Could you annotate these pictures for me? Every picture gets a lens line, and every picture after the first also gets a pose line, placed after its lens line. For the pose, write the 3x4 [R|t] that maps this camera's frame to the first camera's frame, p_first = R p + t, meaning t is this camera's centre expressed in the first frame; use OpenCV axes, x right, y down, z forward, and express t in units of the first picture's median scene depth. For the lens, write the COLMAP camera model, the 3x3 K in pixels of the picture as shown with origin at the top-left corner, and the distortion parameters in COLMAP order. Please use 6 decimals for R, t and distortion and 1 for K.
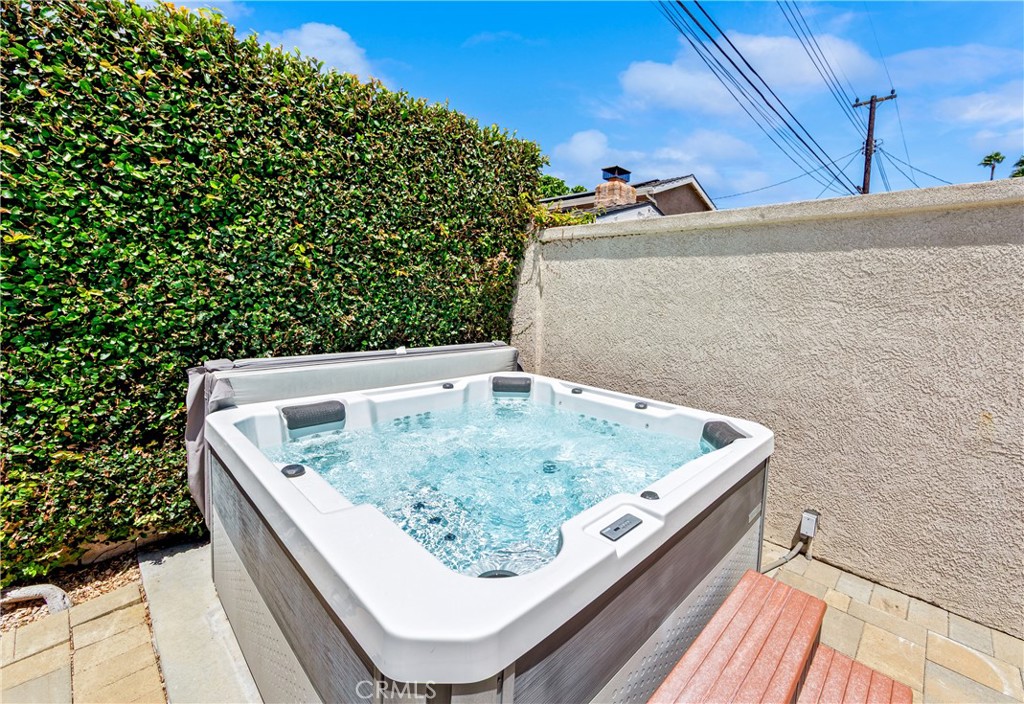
lens RADIAL K [[435.4, 0, 552.4], [0, 435.4, 332.1], [0, 0, 1]] dist [-0.001790, -0.000033]
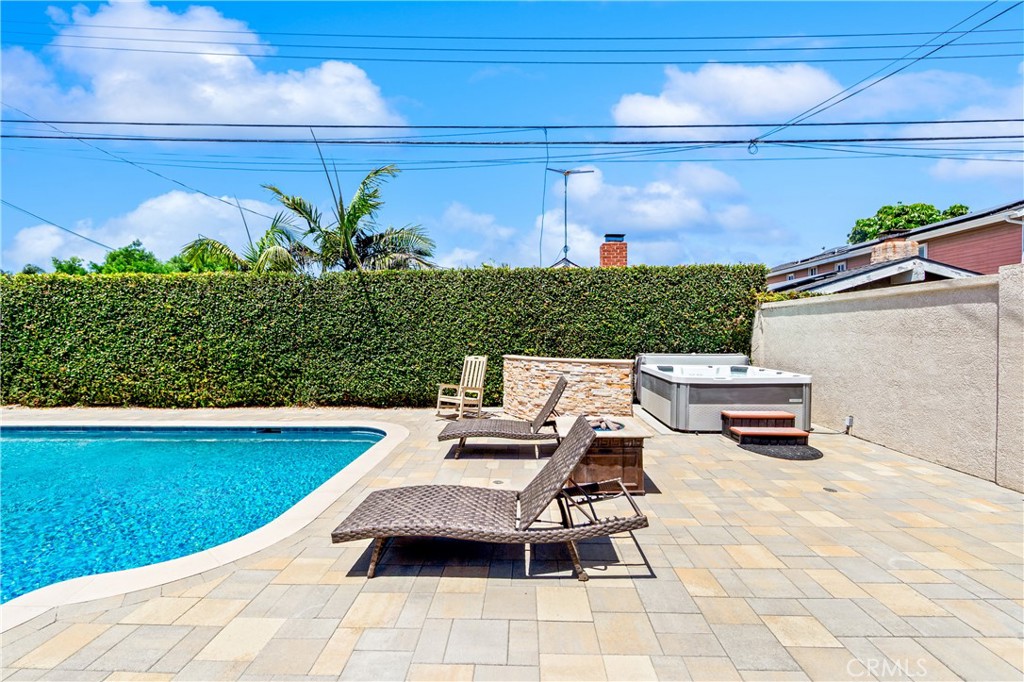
lens RADIAL K [[415.6, 0, 513.4], [0, 415.6, 339.7], [0, 0, 1]] dist [-0.002223, -0.000149]
pose [[0.649724, -0.022849, -0.759827, 0.971762], [-0.039561, 0.997177, -0.063815, 0.172063], [0.759140, 0.071521, 0.646986, -1.699132]]
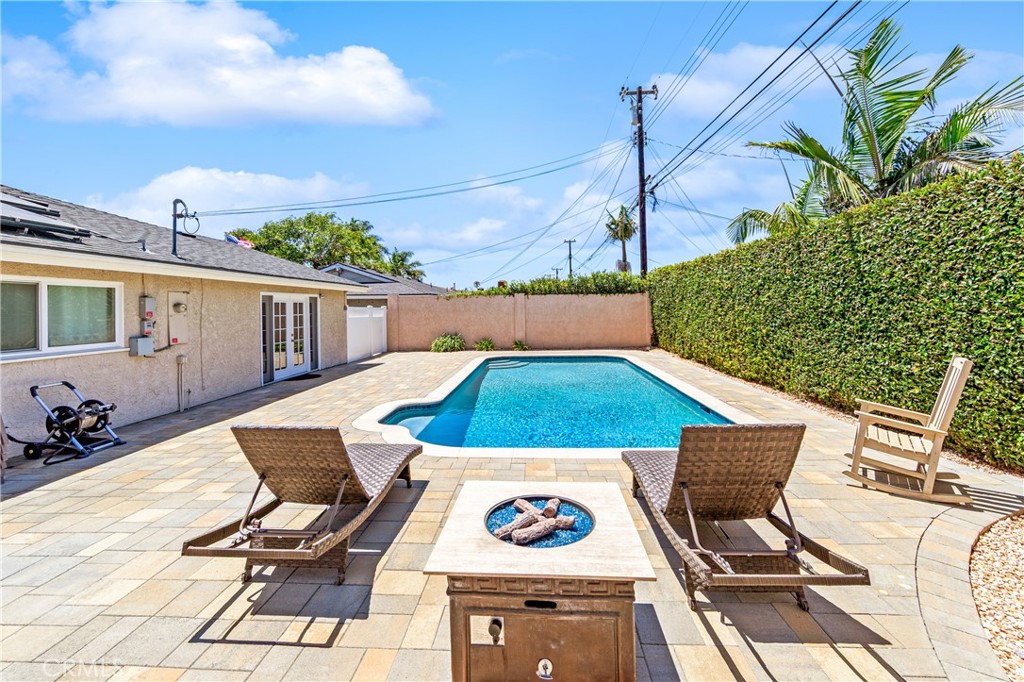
lens RADIAL K [[431.3, 0, 513.4], [0, 431.3, 302.0], [0, 0, 1]] dist [-0.001619, -0.000087]
pose [[-0.775957, -0.028892, -0.630123, 0.546483], [-0.064209, 0.997379, 0.033338, 0.005407], [0.627509, 0.066329, -0.775779, -0.070012]]
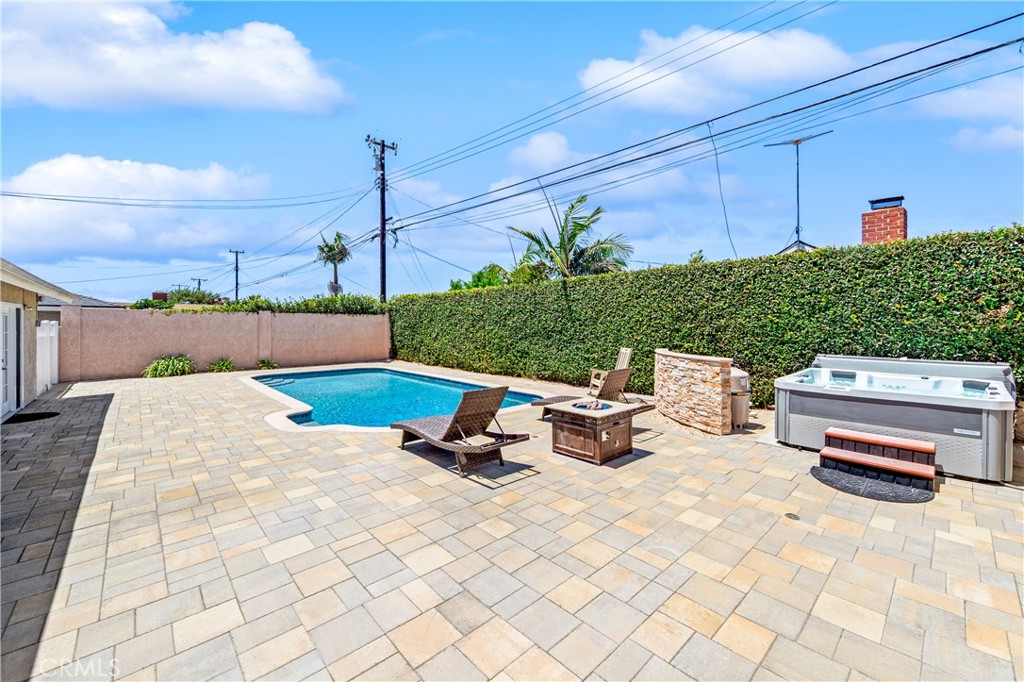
lens RADIAL K [[411.9, 0, 515.2], [0, 411.9, 322.9], [0, 0, 1]] dist [-0.001112, -0.000193]
pose [[-0.086323, -0.034614, -0.995666, 1.842890], [-0.087655, 0.995784, -0.027019, 0.088530], [0.992404, 0.084943, -0.088994, -0.737586]]
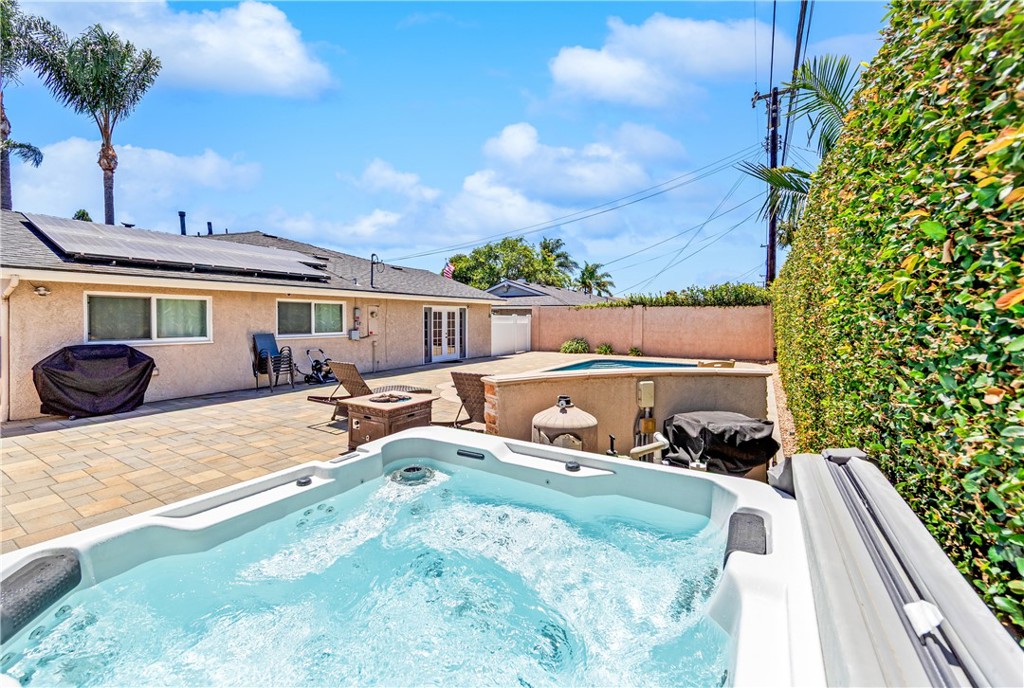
lens RADIAL K [[414.3, 0, 503.8], [0, 414.3, 327.3], [0, 0, 1]] dist [0.000592, 0.000139]
pose [[-0.983824, -0.030911, -0.176453, -0.067015], [-0.049935, 0.993280, 0.104413, -0.135108], [0.172040, 0.111535, -0.978755, 1.181267]]
